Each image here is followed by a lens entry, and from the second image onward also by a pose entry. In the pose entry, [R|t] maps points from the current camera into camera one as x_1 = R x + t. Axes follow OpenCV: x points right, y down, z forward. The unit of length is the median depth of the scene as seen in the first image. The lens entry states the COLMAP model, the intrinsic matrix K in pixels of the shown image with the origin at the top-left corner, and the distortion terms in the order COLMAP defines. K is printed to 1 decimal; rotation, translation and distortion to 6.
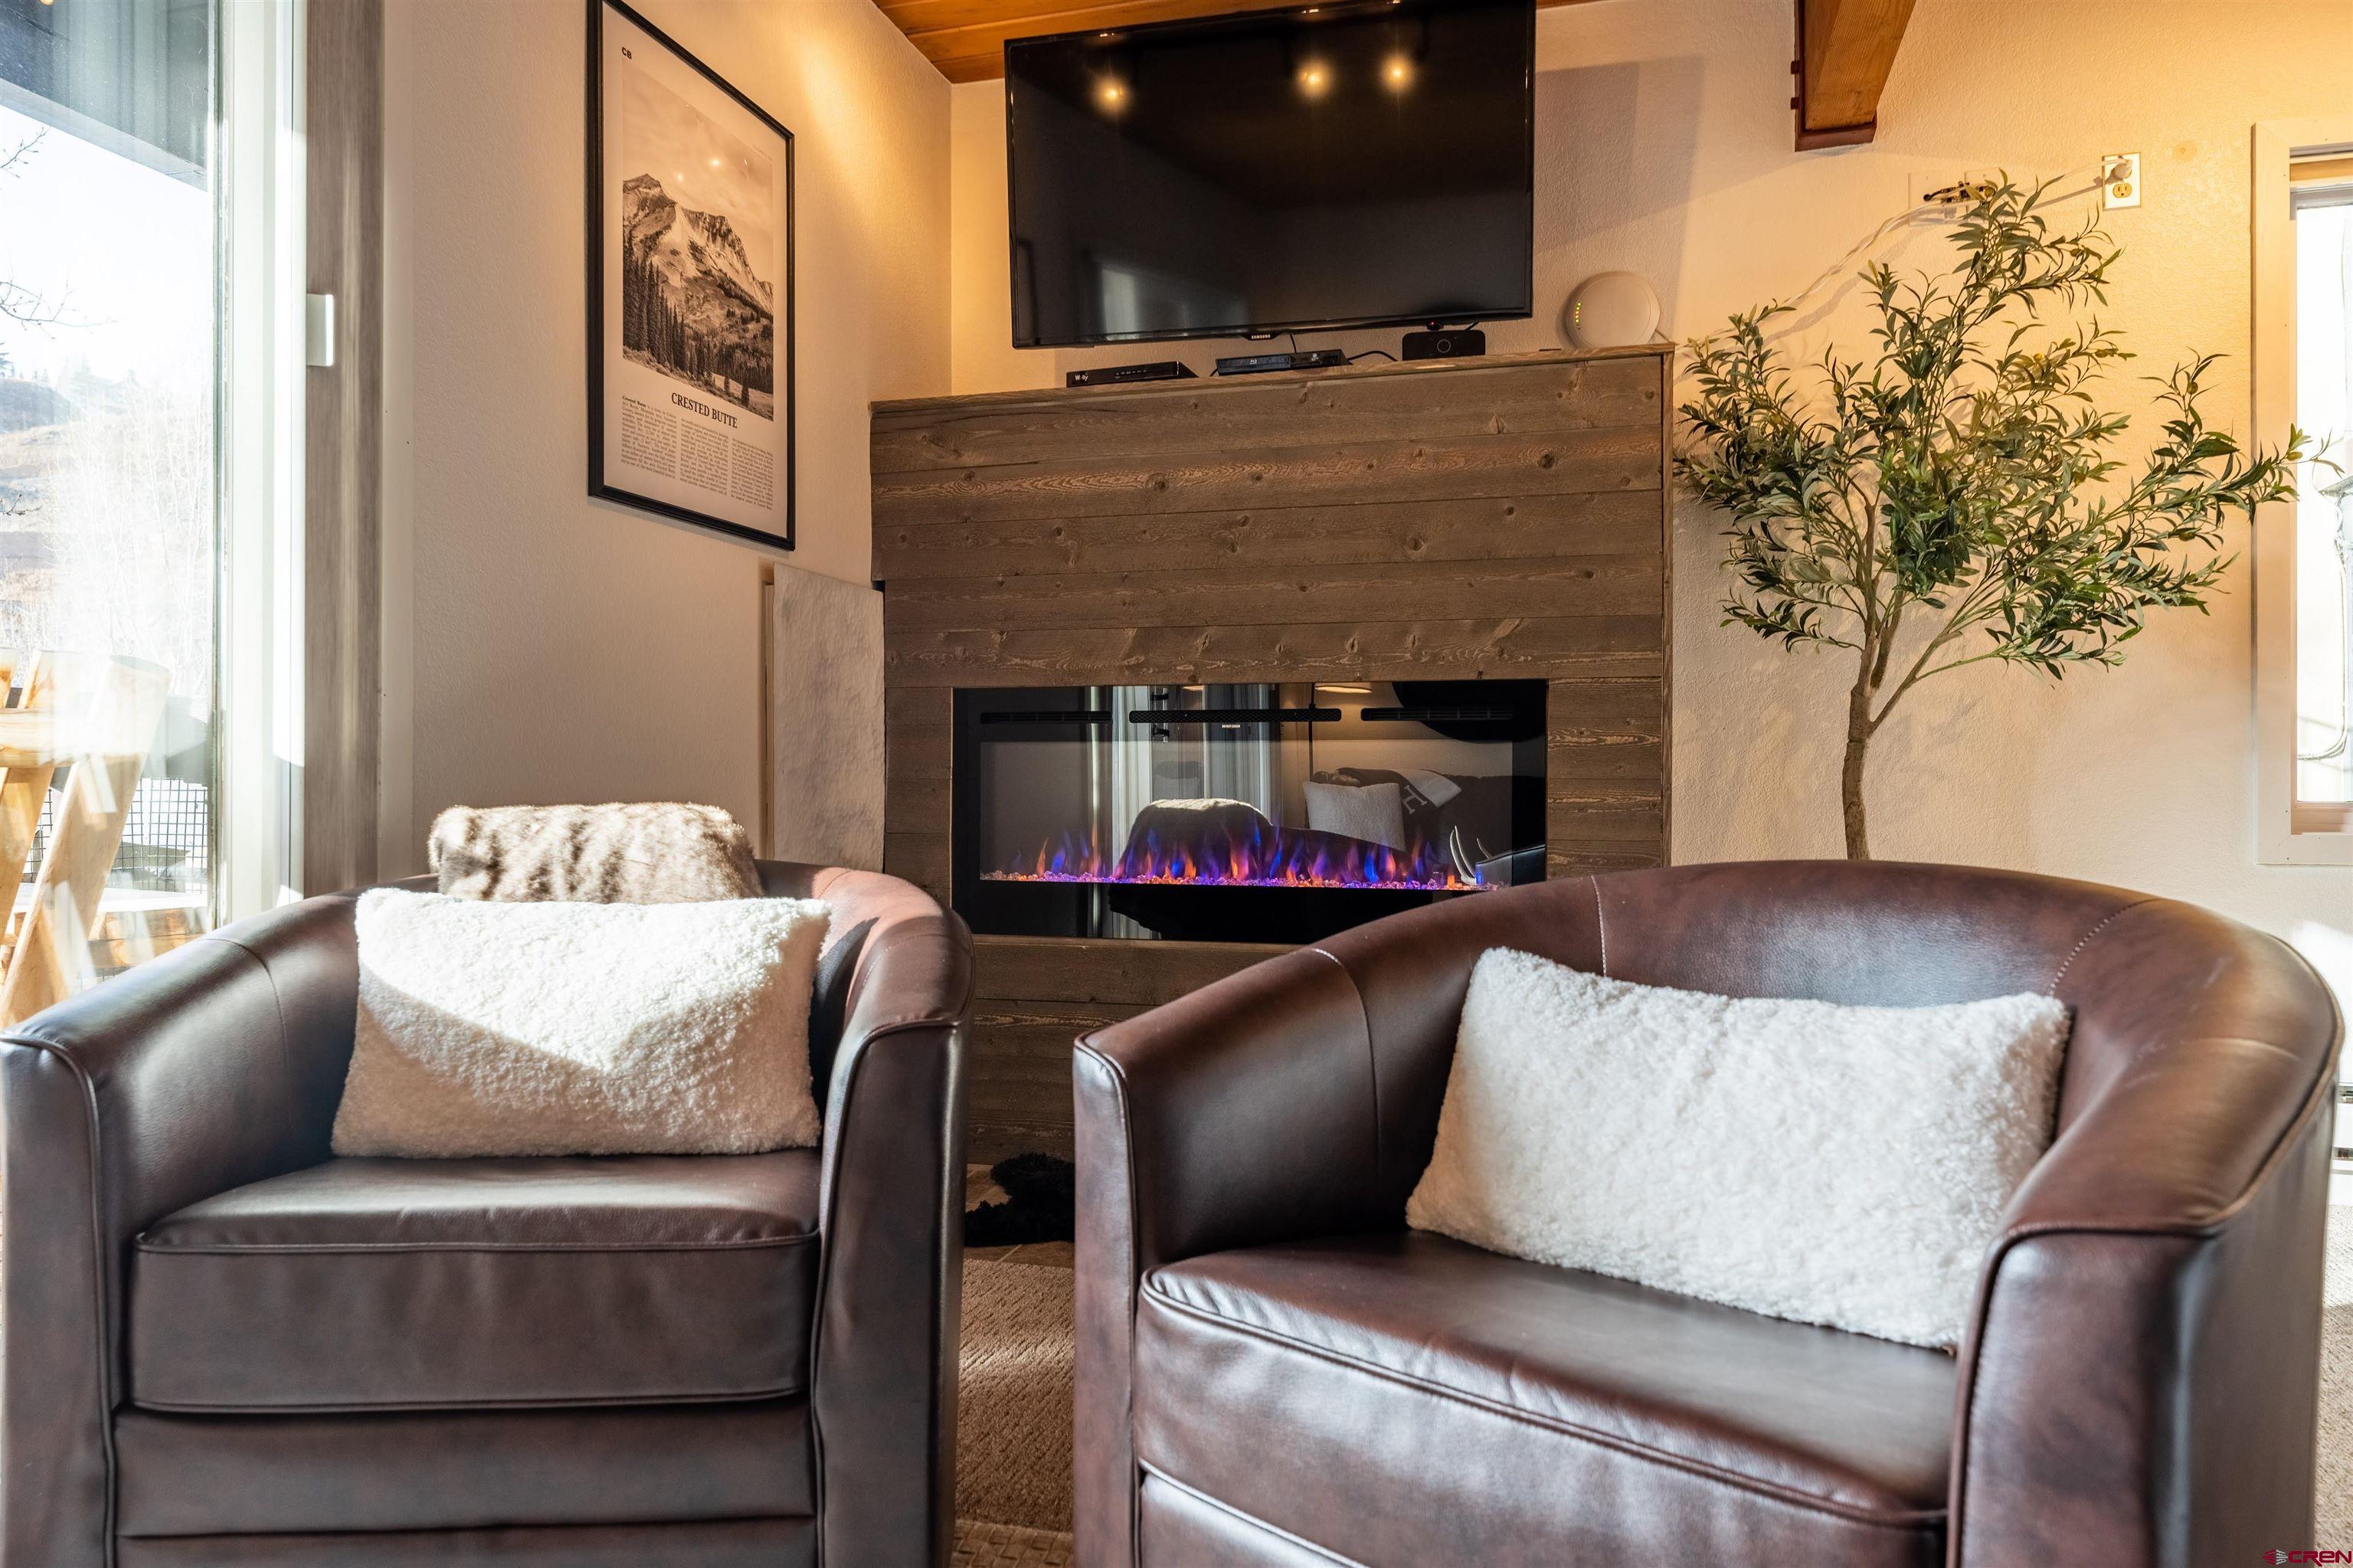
lens RADIAL K [[1573.1, 0, 1162.1], [0, 1573.1, 791.2], [0, 0, 1]] dist [0.000759, -0.002445]
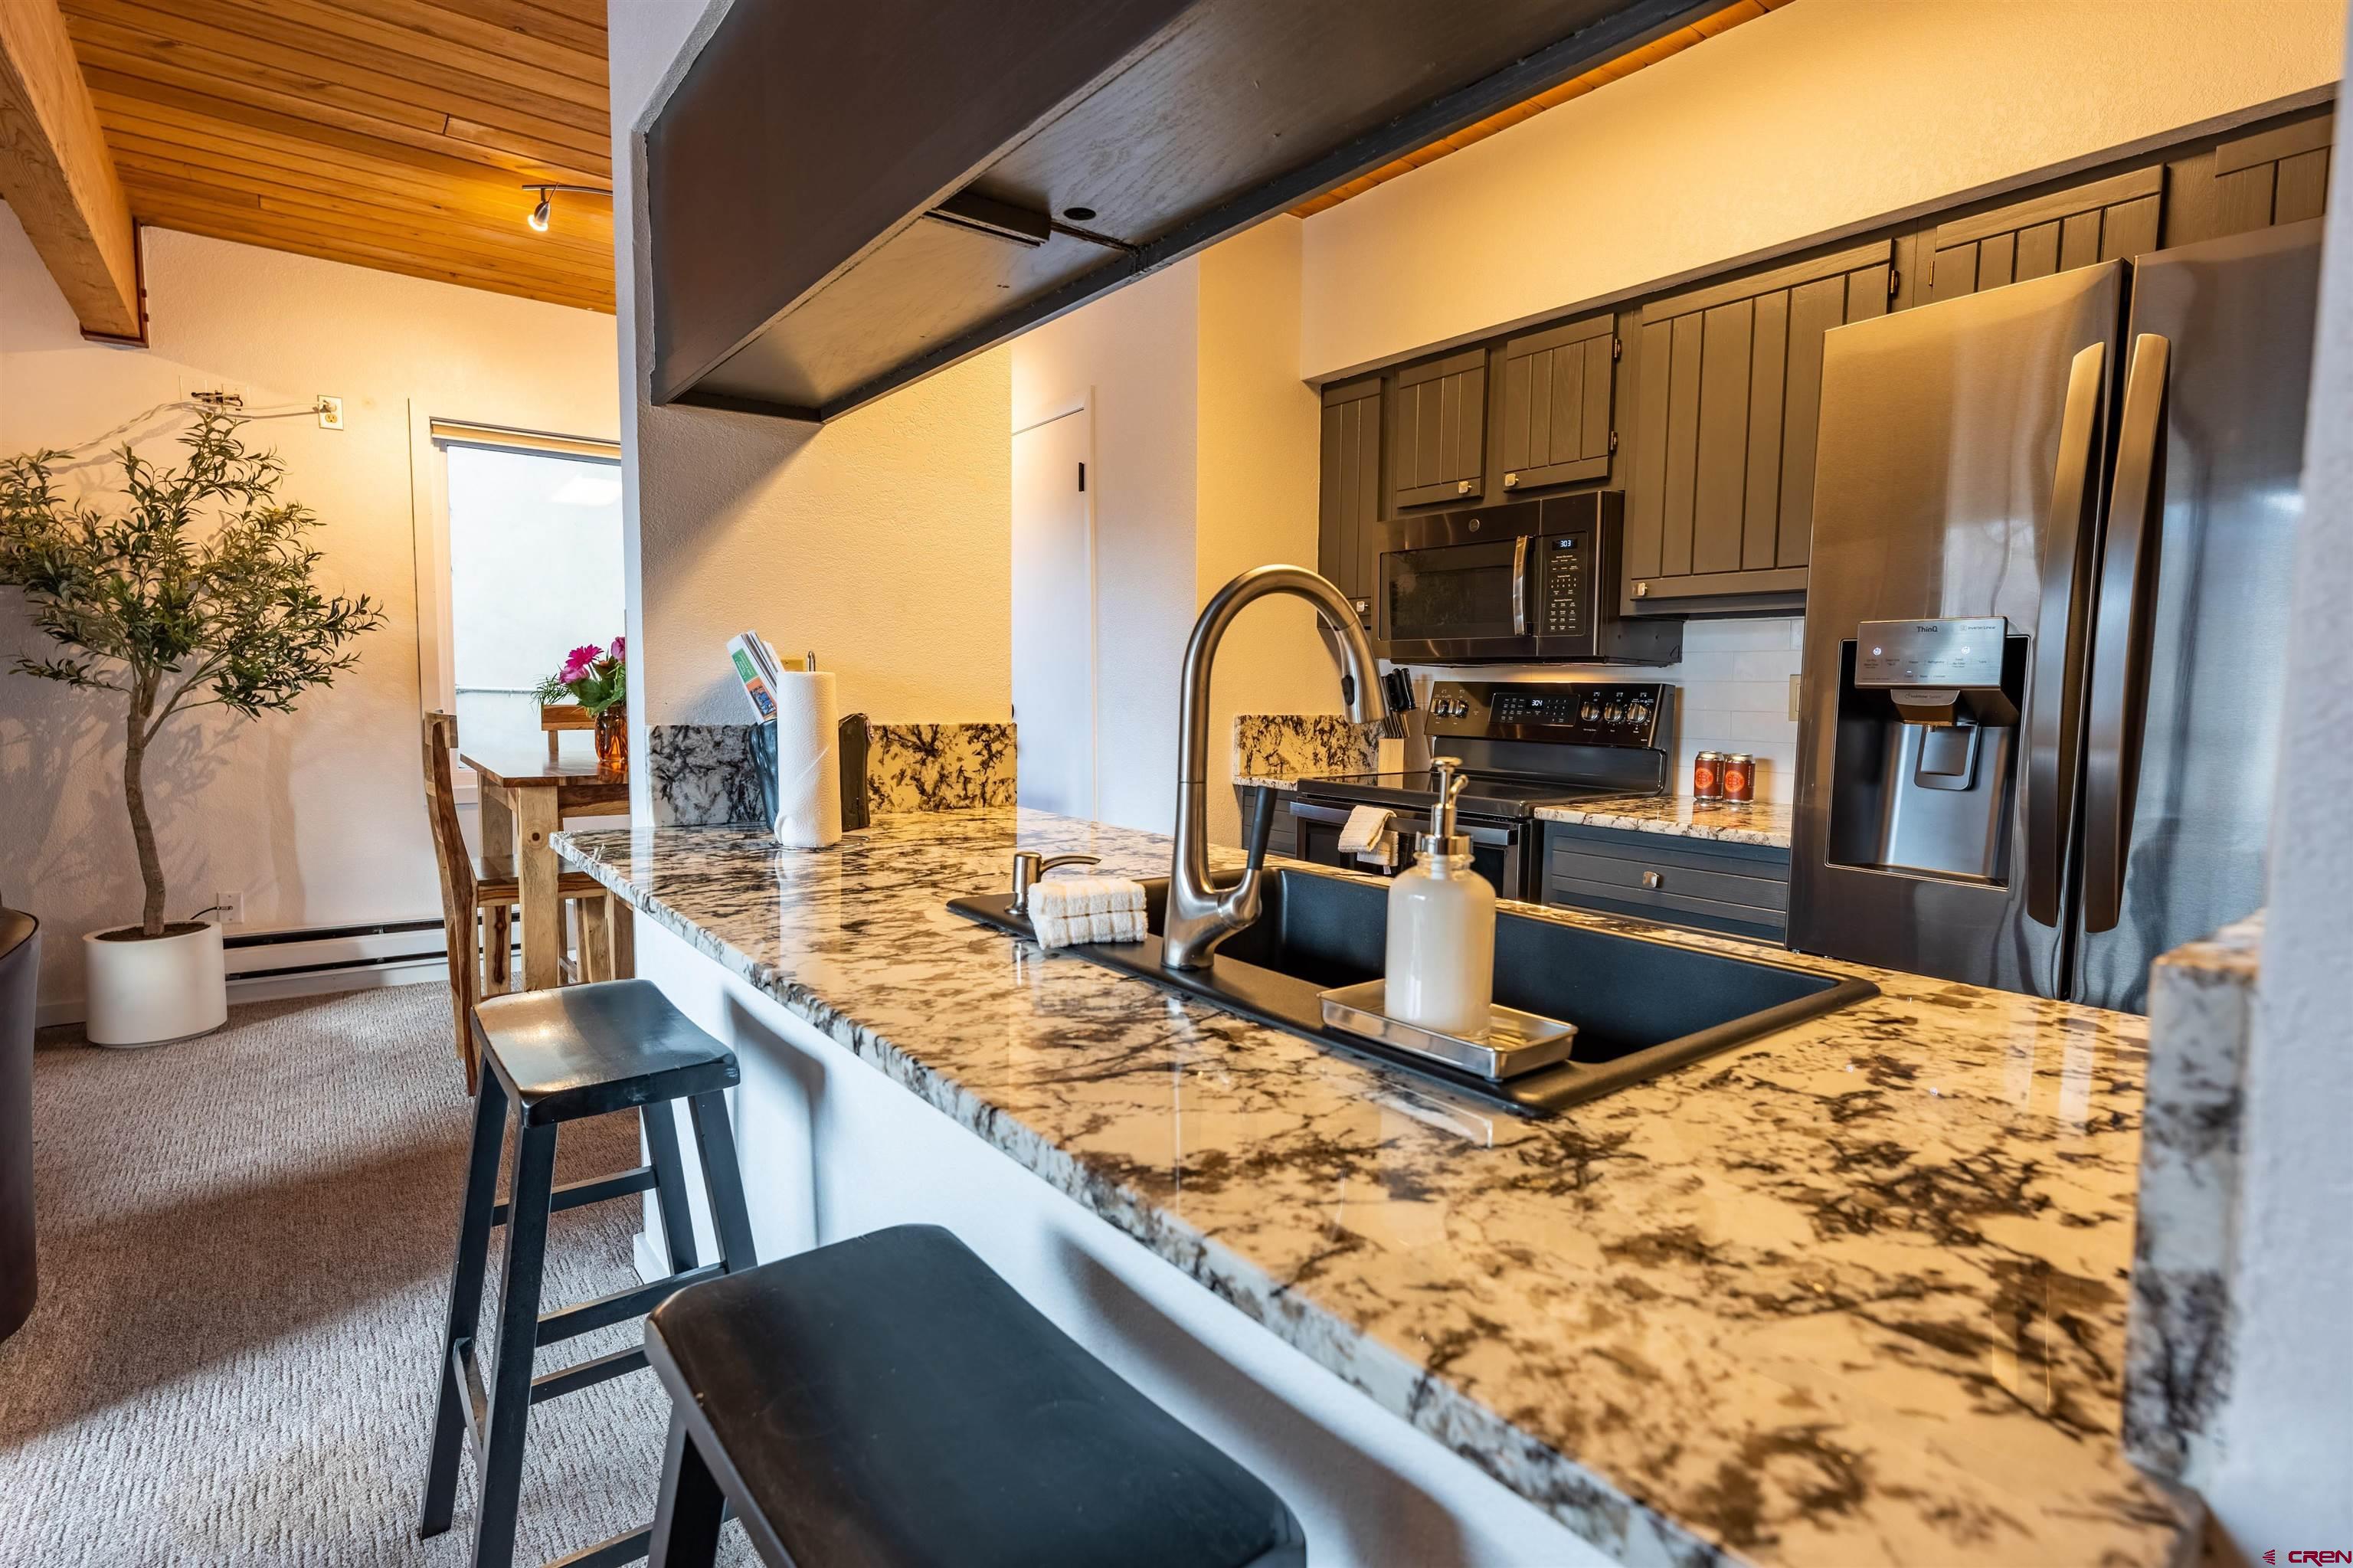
lens RADIAL K [[1140.8, 0, 1176.5], [0, 1140.8, 784.0], [0, 0, 1]] dist [-0.002897, -0.000077]
pose [[0.590031, -0.061232, 0.805055, 0.156786], [-0.015055, 0.996112, 0.086798, -0.128105], [-0.807240, -0.063334, 0.586815, -0.596614]]
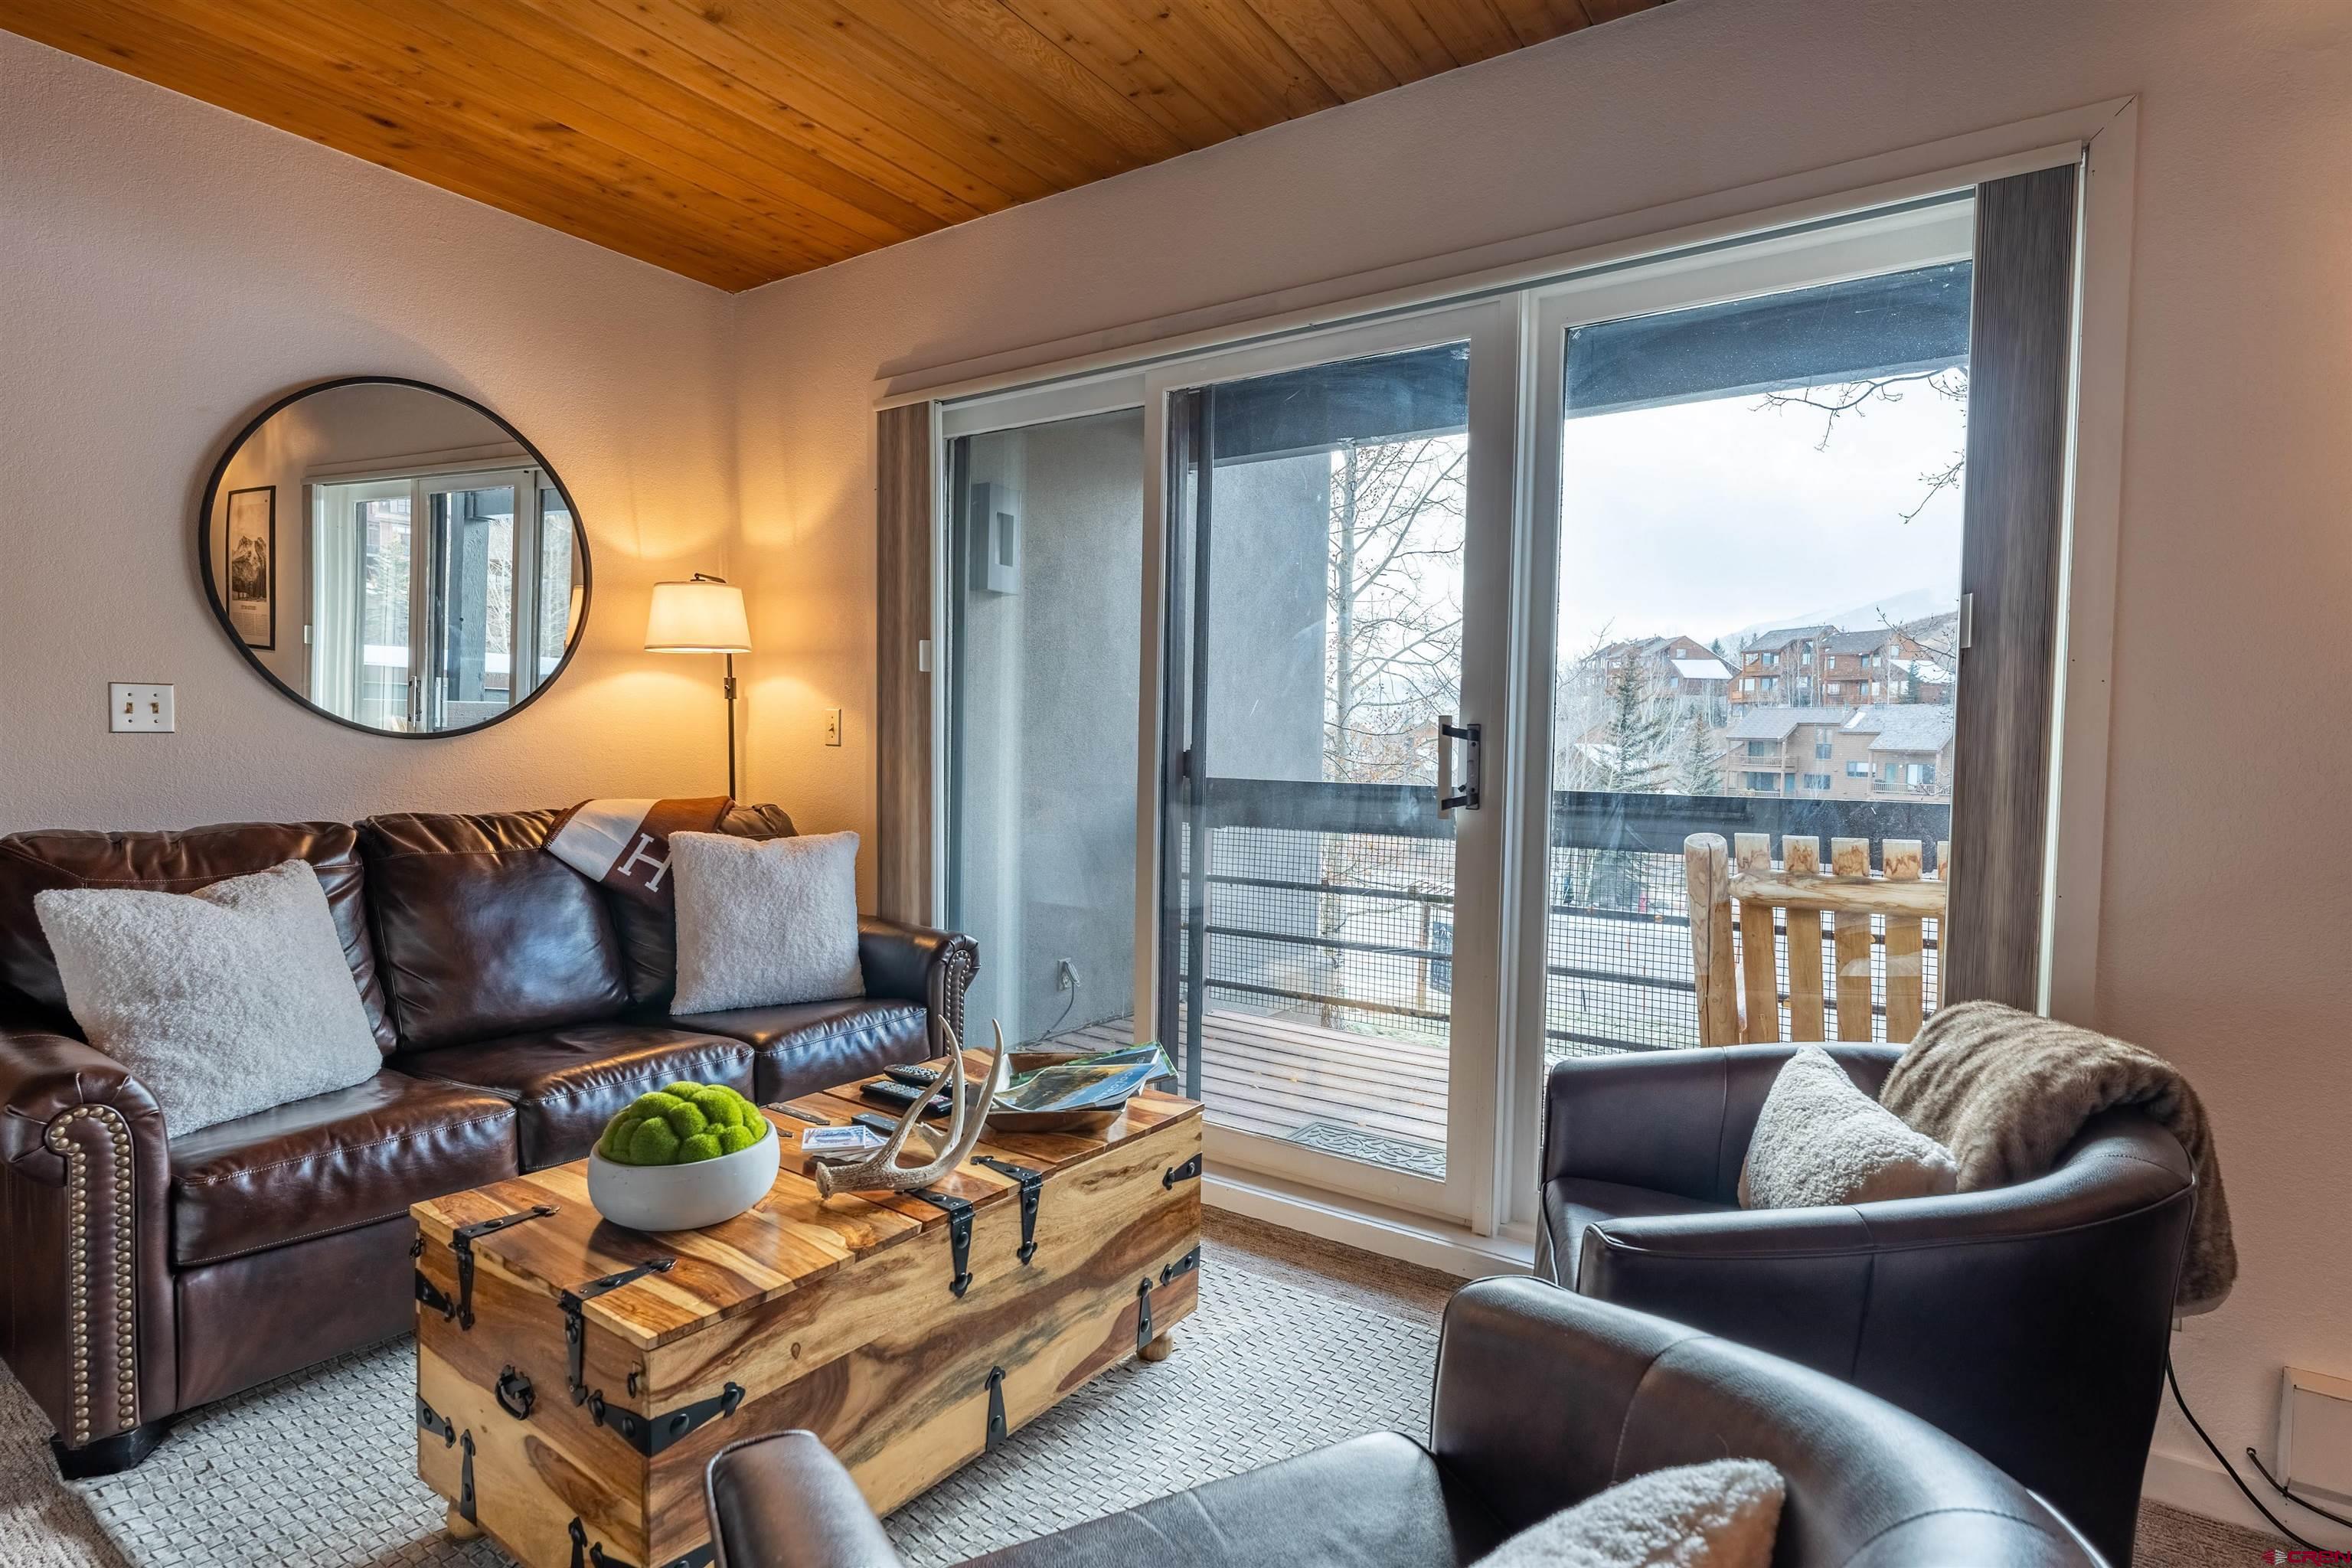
lens RADIAL K [[1192.5, 0, 1176.0], [0, 1192.5, 784.0], [0, 0, 1]] dist [0.000171, -0.000782]
pose [[-0.313827, 0.028579, -0.949050, 0.458205], [-0.019209, 0.999151, 0.036440, -0.131550], [0.949286, 0.029666, -0.313012, 0.500215]]
